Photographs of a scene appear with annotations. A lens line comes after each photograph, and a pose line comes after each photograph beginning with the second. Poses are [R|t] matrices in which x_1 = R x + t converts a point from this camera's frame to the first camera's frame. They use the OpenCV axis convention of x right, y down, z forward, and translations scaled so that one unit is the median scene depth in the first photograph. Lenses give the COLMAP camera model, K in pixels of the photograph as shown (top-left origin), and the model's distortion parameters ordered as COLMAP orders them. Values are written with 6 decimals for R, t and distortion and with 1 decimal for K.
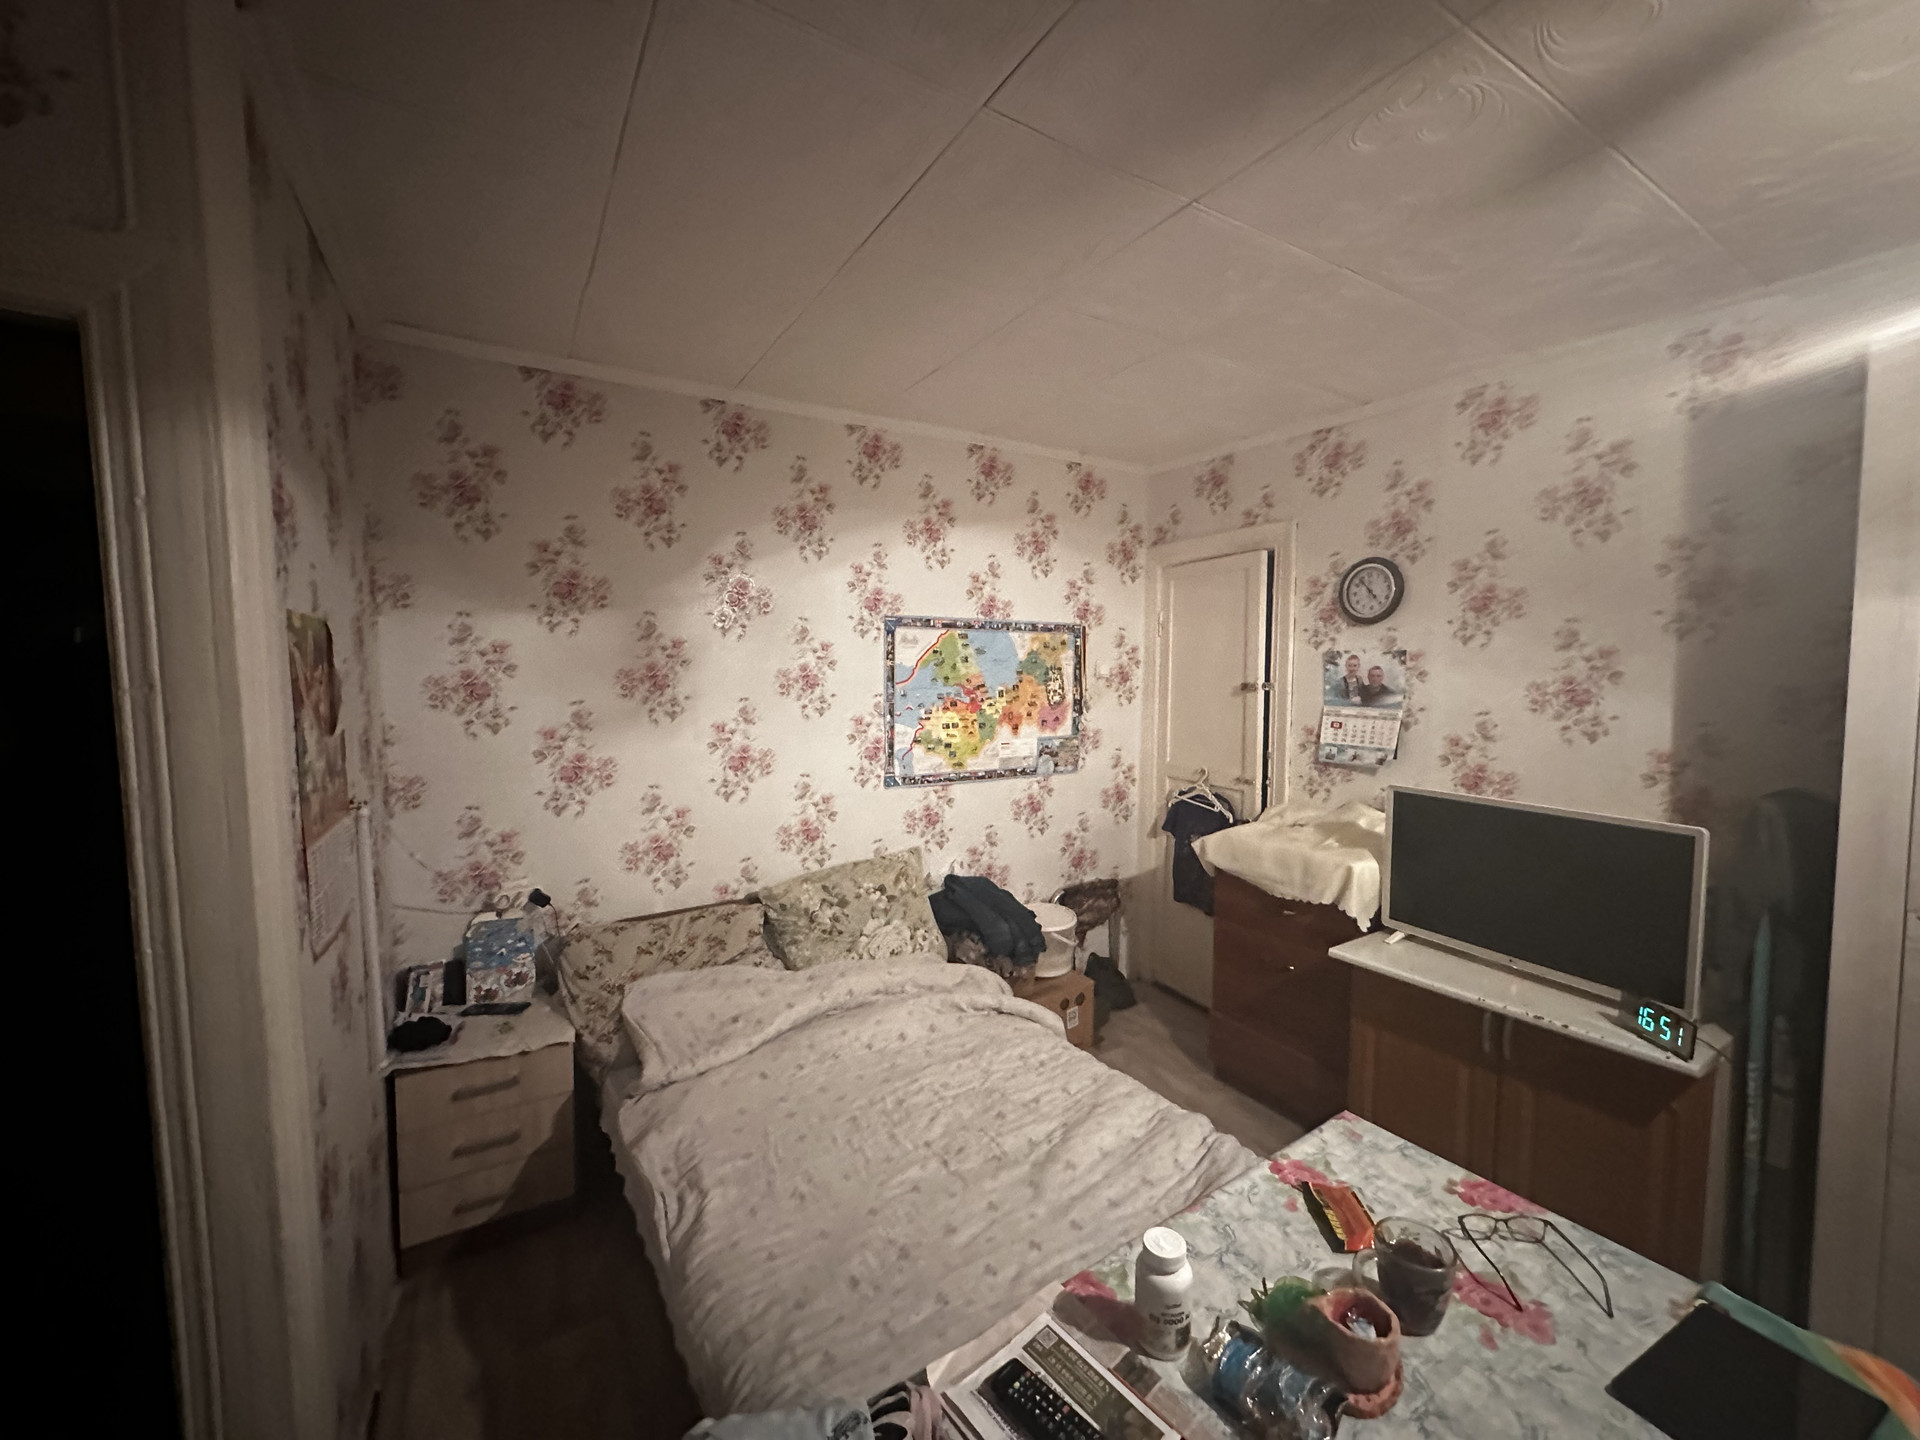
lens RADIAL K [[767.5, 0, 962.4], [0, 767.5, 718.8], [0, 0, 1]] dist [-0.001201, -0.000058]
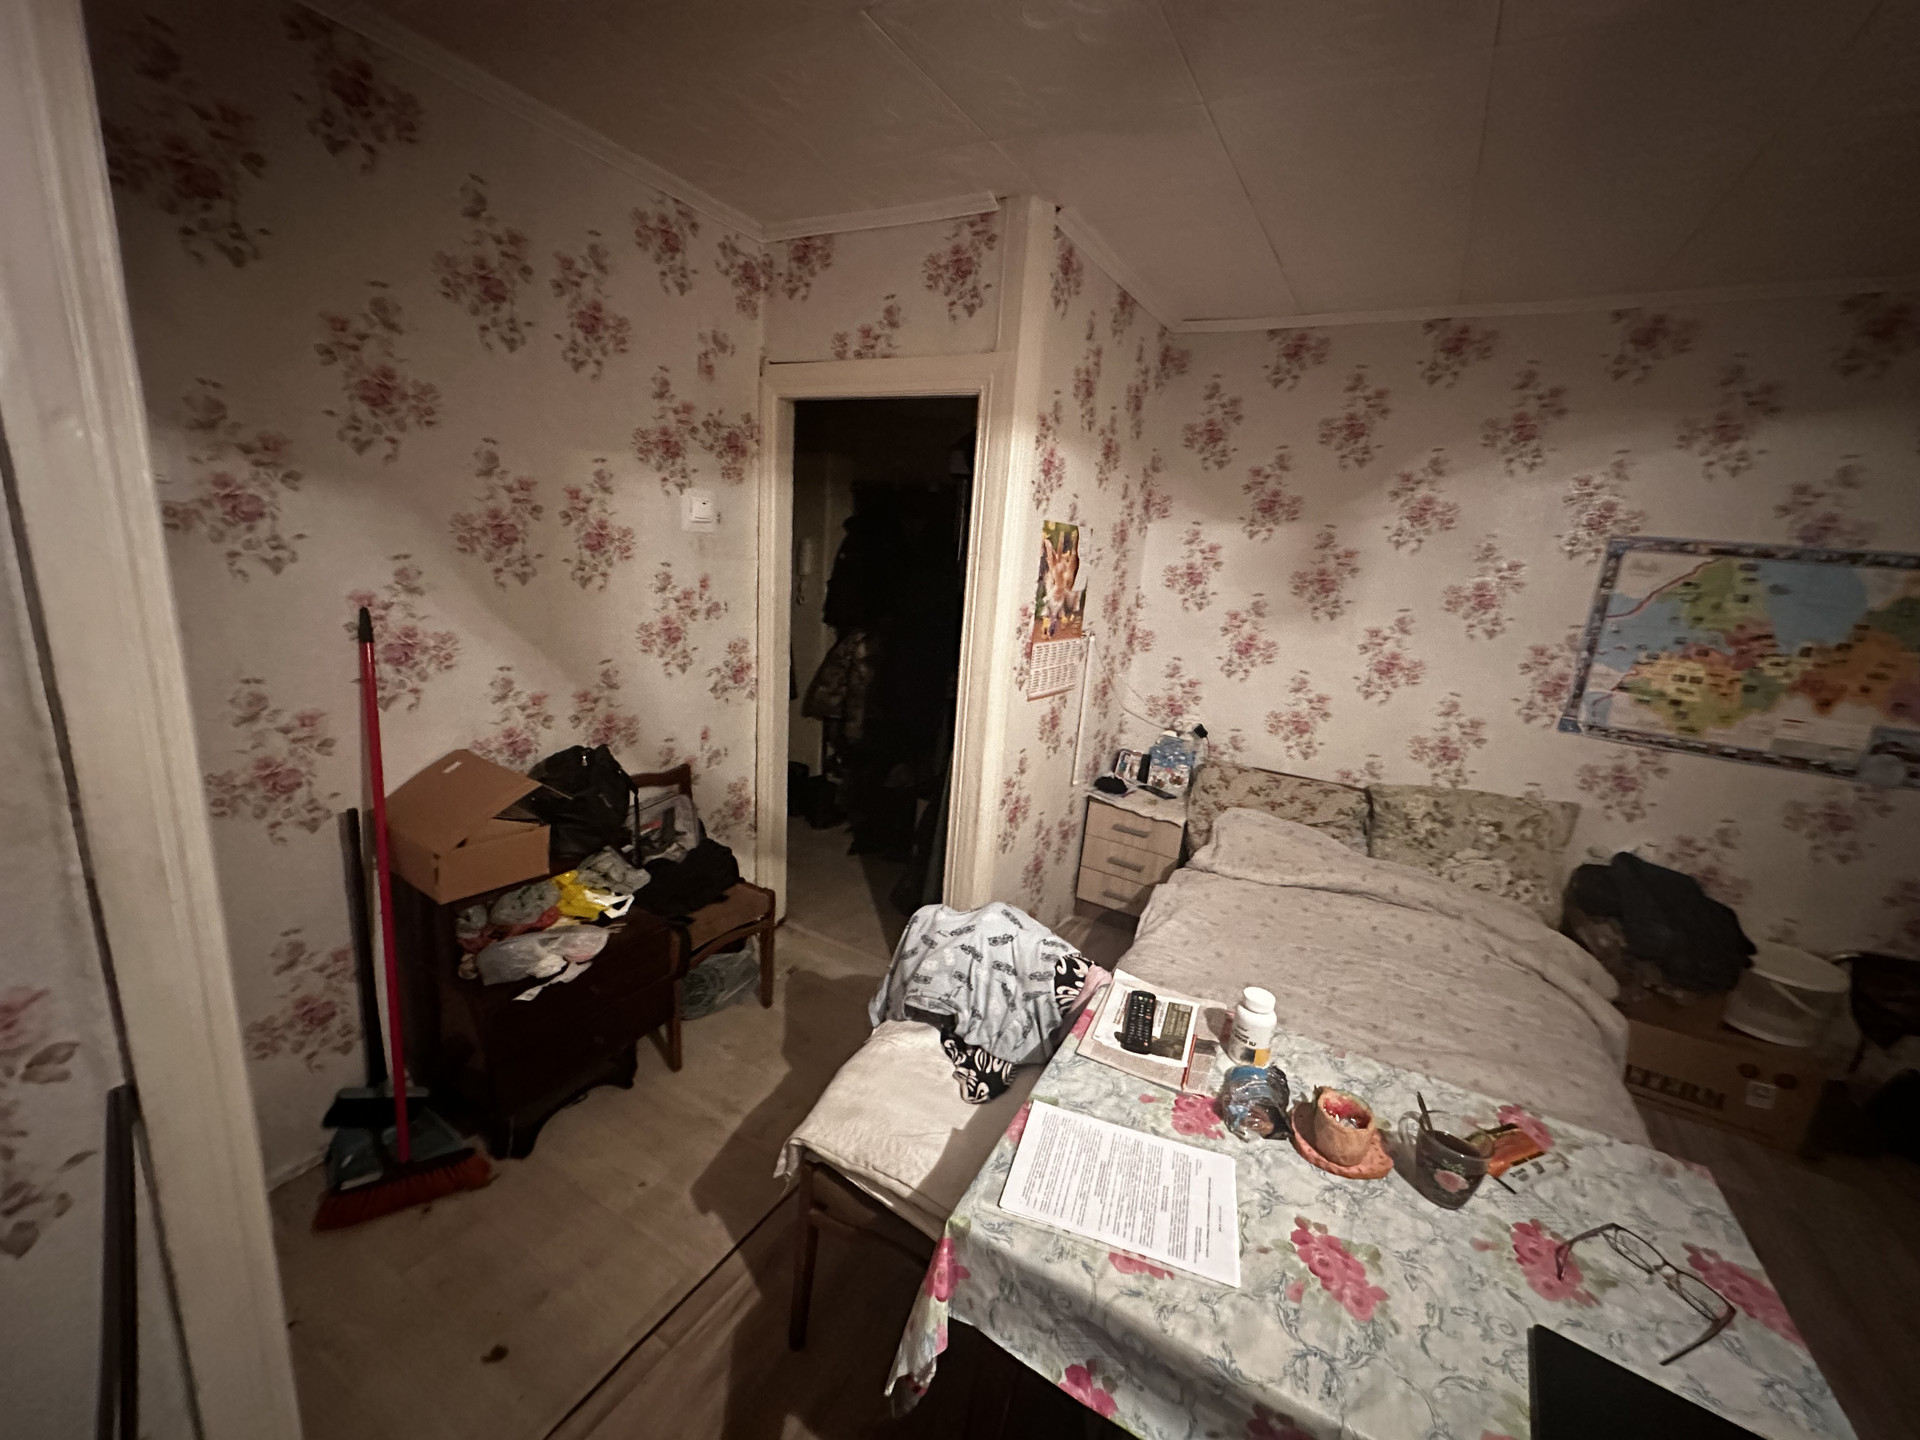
lens RADIAL K [[767.5, 0, 953.4], [0, 767.5, 722.6], [0, 0, 1]] dist [-0.001201, -0.000058]
pose [[0.458337, 0.245731, -0.854133, 0.382926], [-0.139985, 0.968983, 0.203655, -0.003441], [0.877685, 0.026224, 0.478519, -0.062692]]
